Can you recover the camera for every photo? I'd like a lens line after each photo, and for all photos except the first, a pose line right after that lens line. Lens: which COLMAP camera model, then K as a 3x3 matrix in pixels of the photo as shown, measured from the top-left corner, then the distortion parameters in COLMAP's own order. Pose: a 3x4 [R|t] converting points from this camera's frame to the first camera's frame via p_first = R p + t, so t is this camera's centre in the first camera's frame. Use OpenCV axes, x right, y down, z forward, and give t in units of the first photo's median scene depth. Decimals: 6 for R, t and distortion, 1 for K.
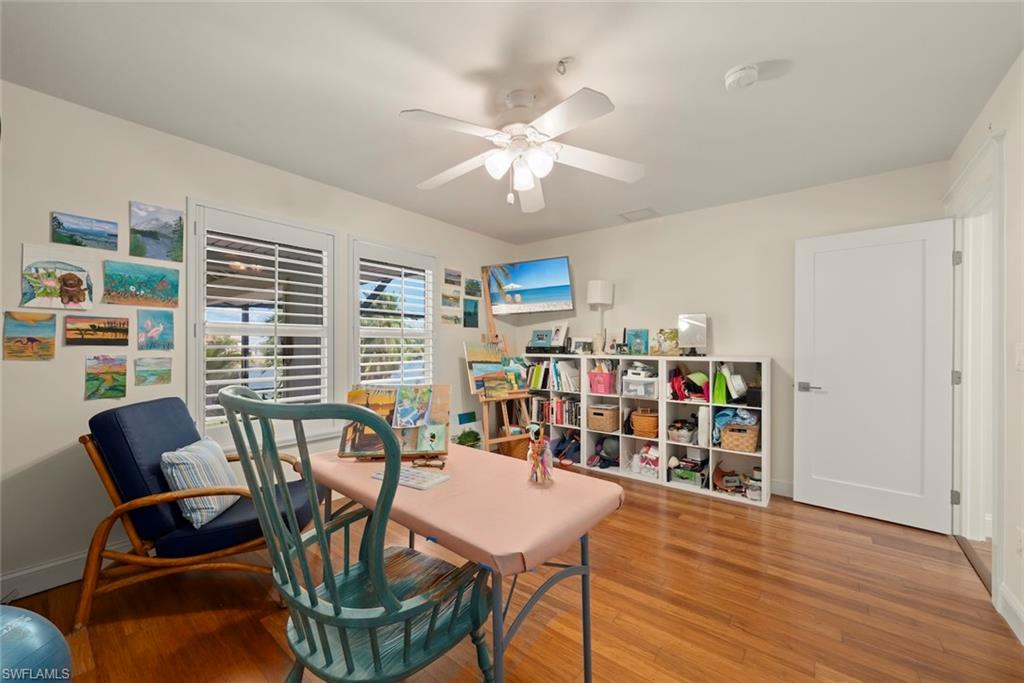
lens RADIAL K [[402.0, 0, 512.4], [0, 402.0, 336.8], [0, 0, 1]] dist [-0.000209, -0.000030]
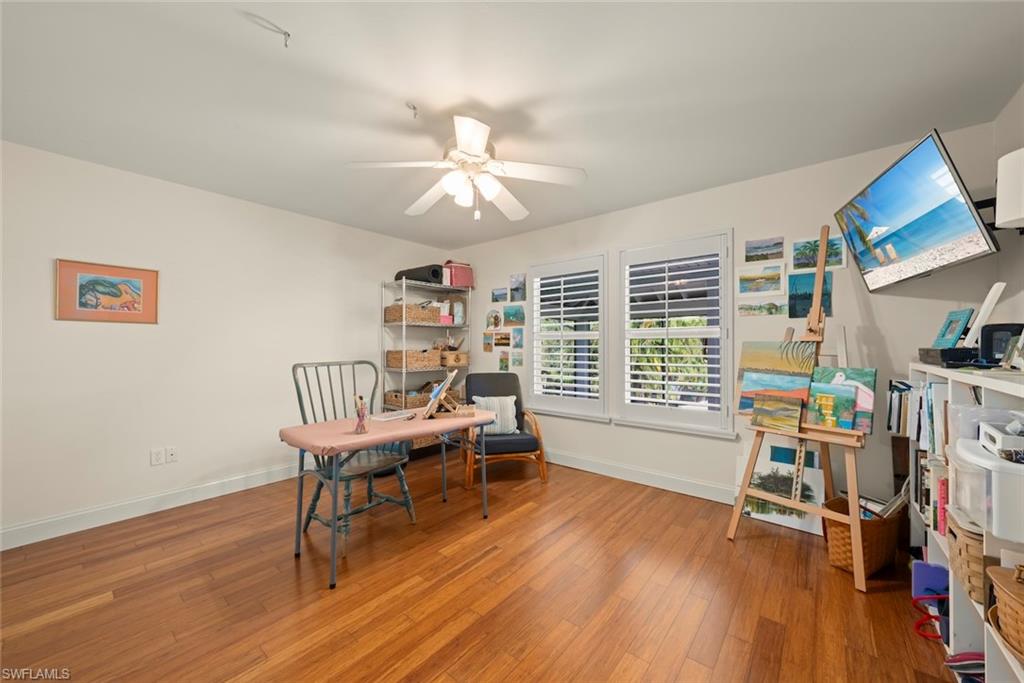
lens RADIAL K [[377.8, 0, 510.1], [0, 377.8, 344.2], [0, 0, 1]] dist [-0.000500, -0.000069]
pose [[-0.025221, -0.008058, -0.999649, 0.770767], [0.018662, 0.999789, -0.008530, 0.022967], [0.999508, -0.018871, -0.025065, 0.834202]]
